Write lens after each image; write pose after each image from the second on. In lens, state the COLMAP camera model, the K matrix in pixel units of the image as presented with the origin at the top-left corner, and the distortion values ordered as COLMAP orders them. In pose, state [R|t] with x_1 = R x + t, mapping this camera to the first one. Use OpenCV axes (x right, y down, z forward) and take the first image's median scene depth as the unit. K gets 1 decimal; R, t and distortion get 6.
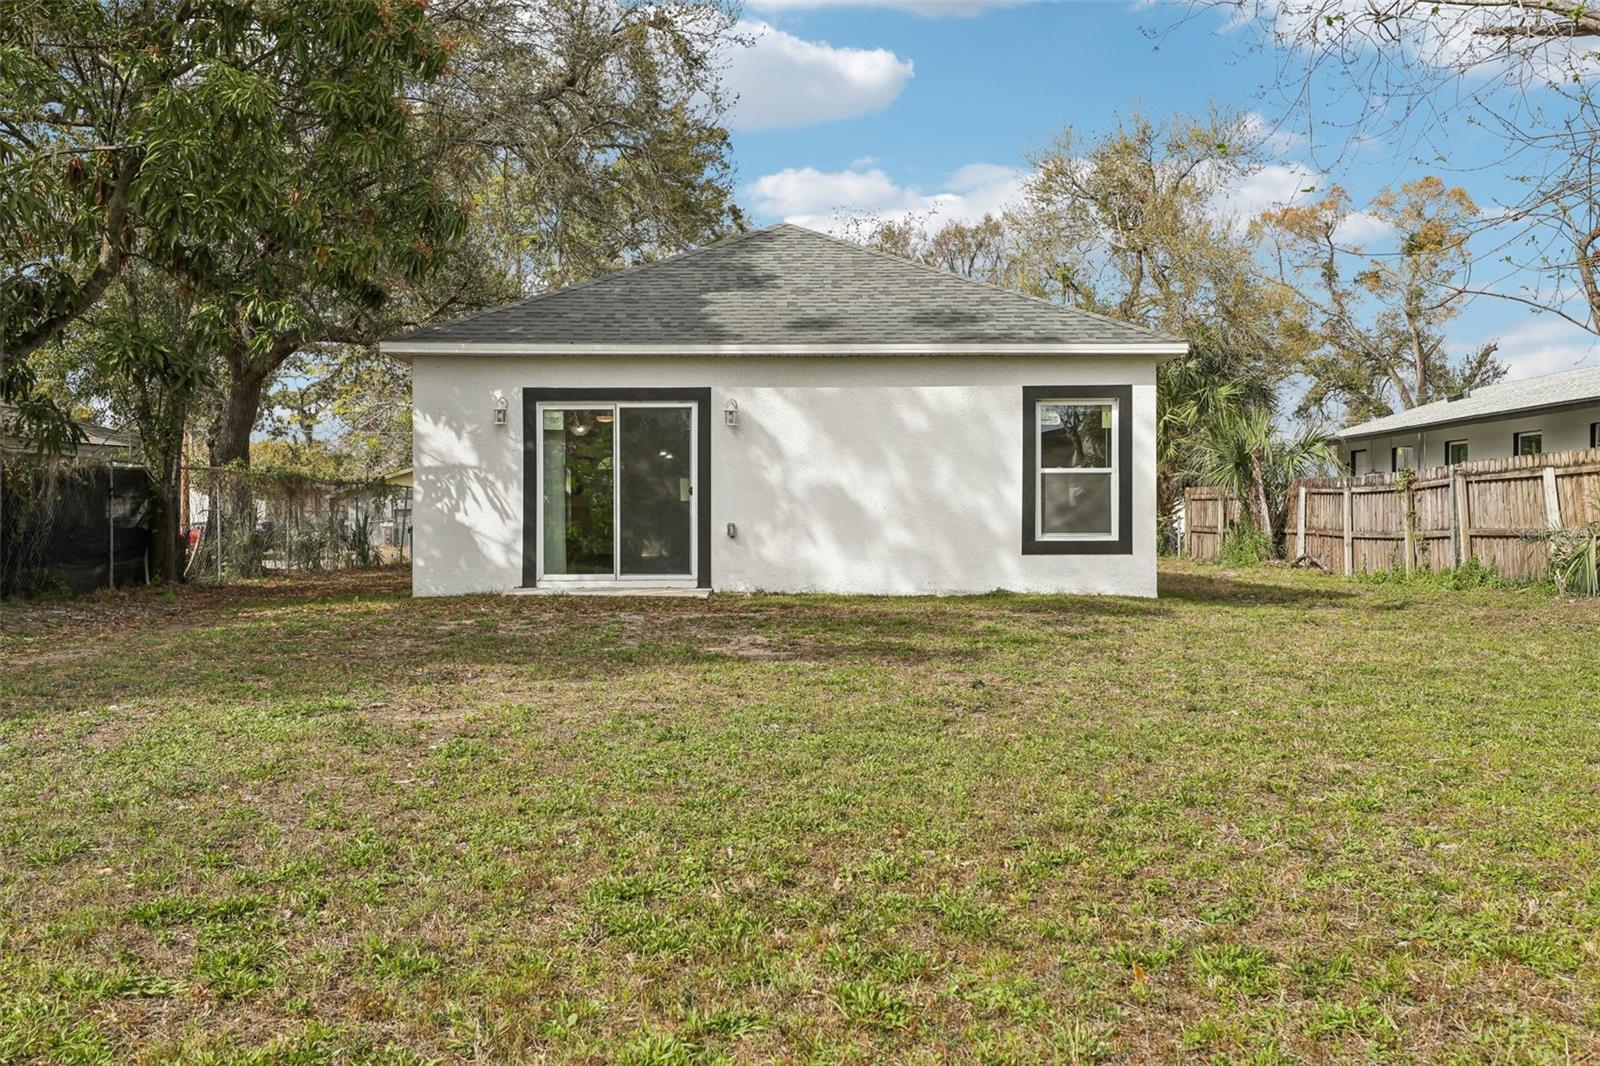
lens RADIAL K [[1537.4, 0, 800.0], [0, 1537.4, 533.0], [0, 0, 1]] dist [0.047918, 0.015690]
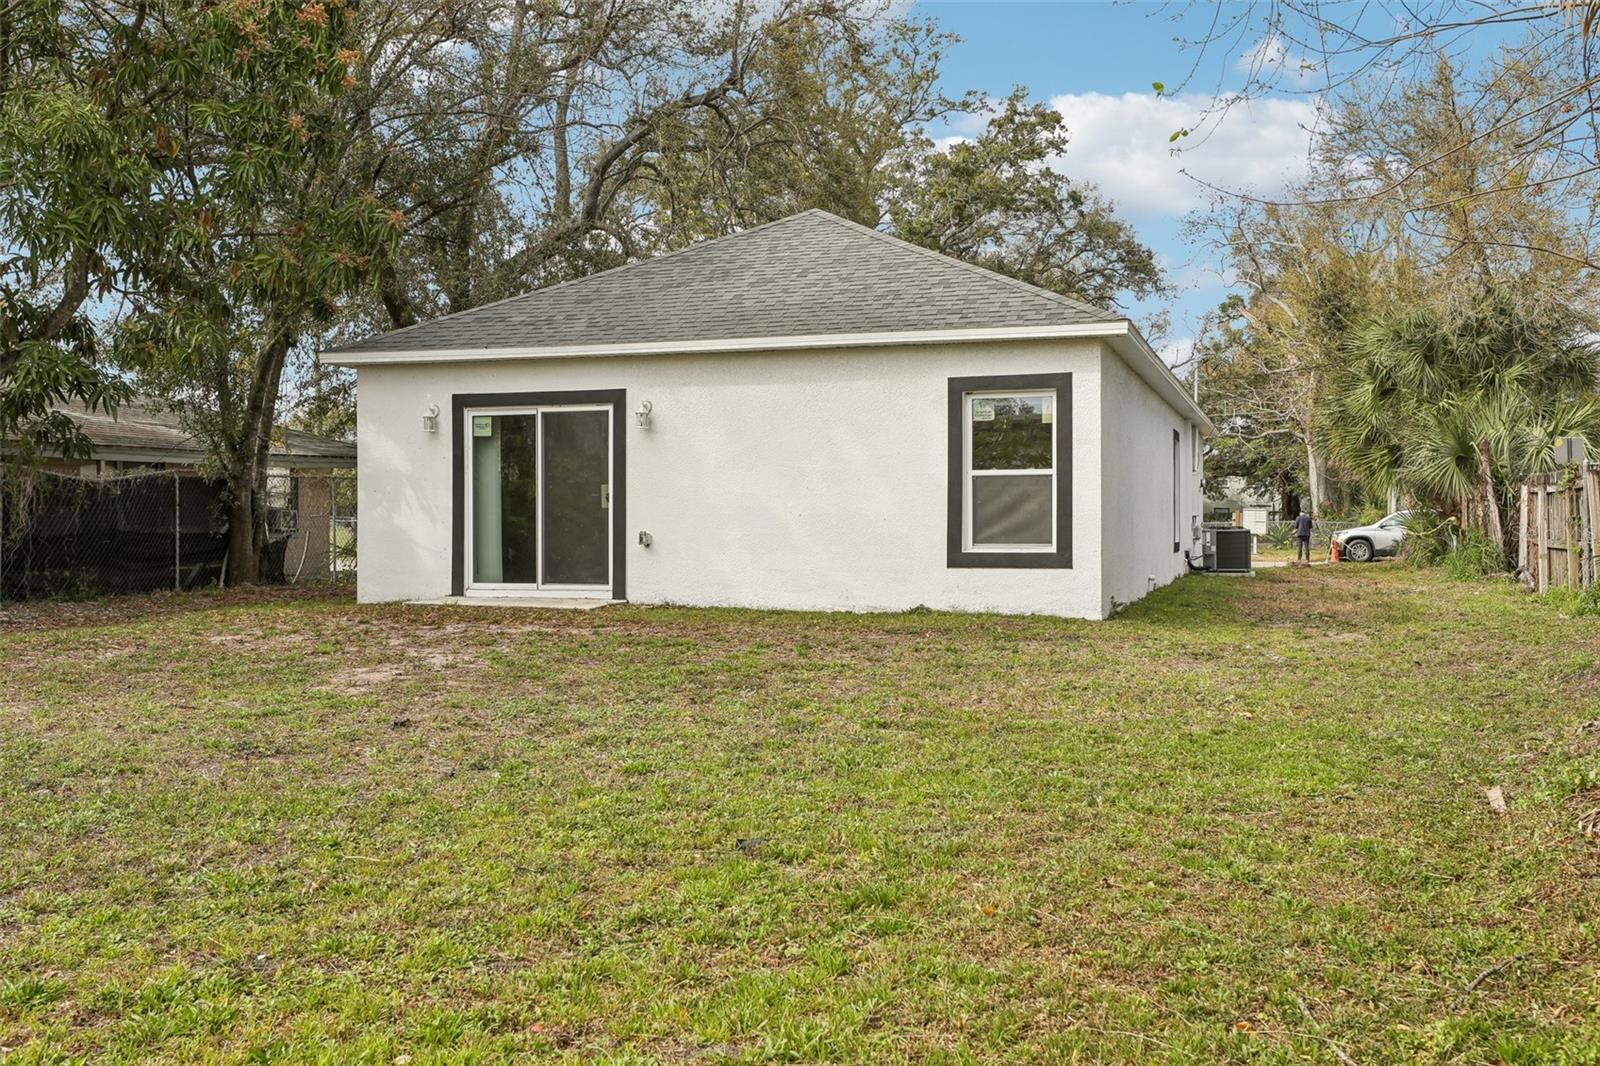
lens RADIAL K [[1537.4, 0, 800.0], [0, 1537.4, 533.0], [0, 0, 1]] dist [0.047918, 0.015690]
pose [[0.947874, 0.002995, -0.318633, 0.345681], [-0.002597, 0.999995, 0.001675, -0.007327], [0.318636, -0.000760, 0.947877, 0.133254]]
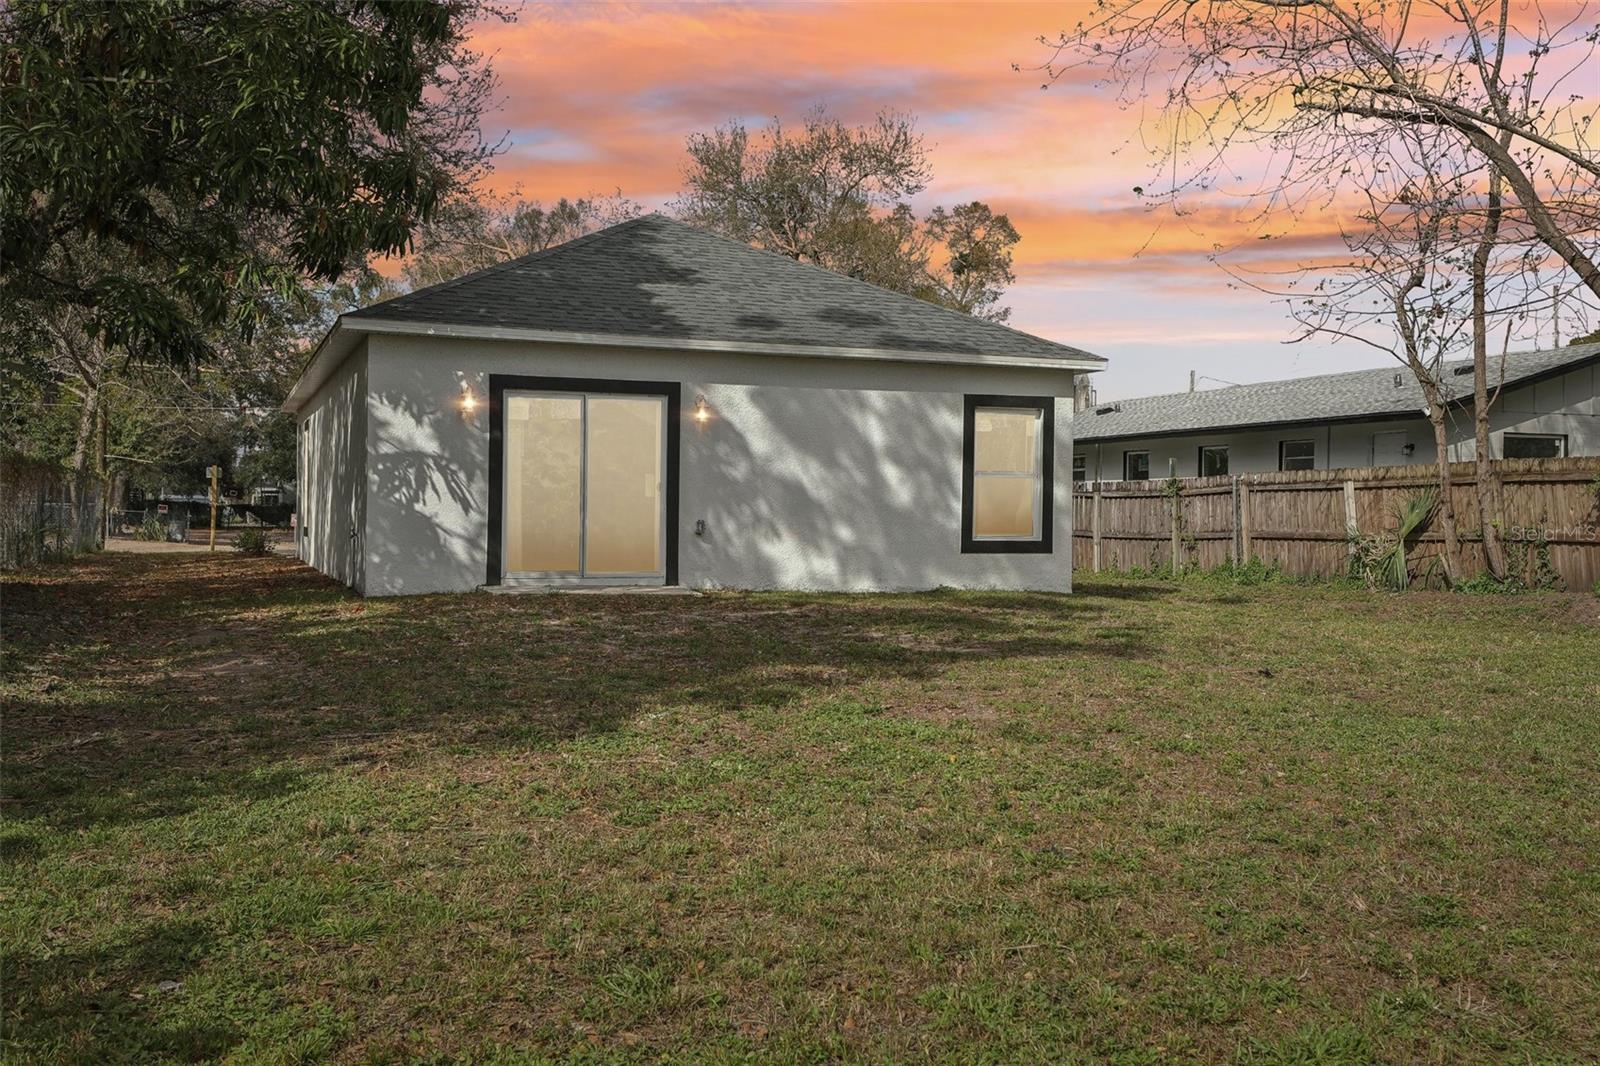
lens RADIAL K [[1567.4, 0, 800.0], [0, 1567.4, 533.0], [0, 0, 1]] dist [0.036197, 0.002235]
pose [[0.935531, 0.009933, 0.353104, -0.339339], [-0.012088, 0.999919, 0.003898, -0.002516], [-0.353036, -0.007915, 0.935576, 0.031192]]
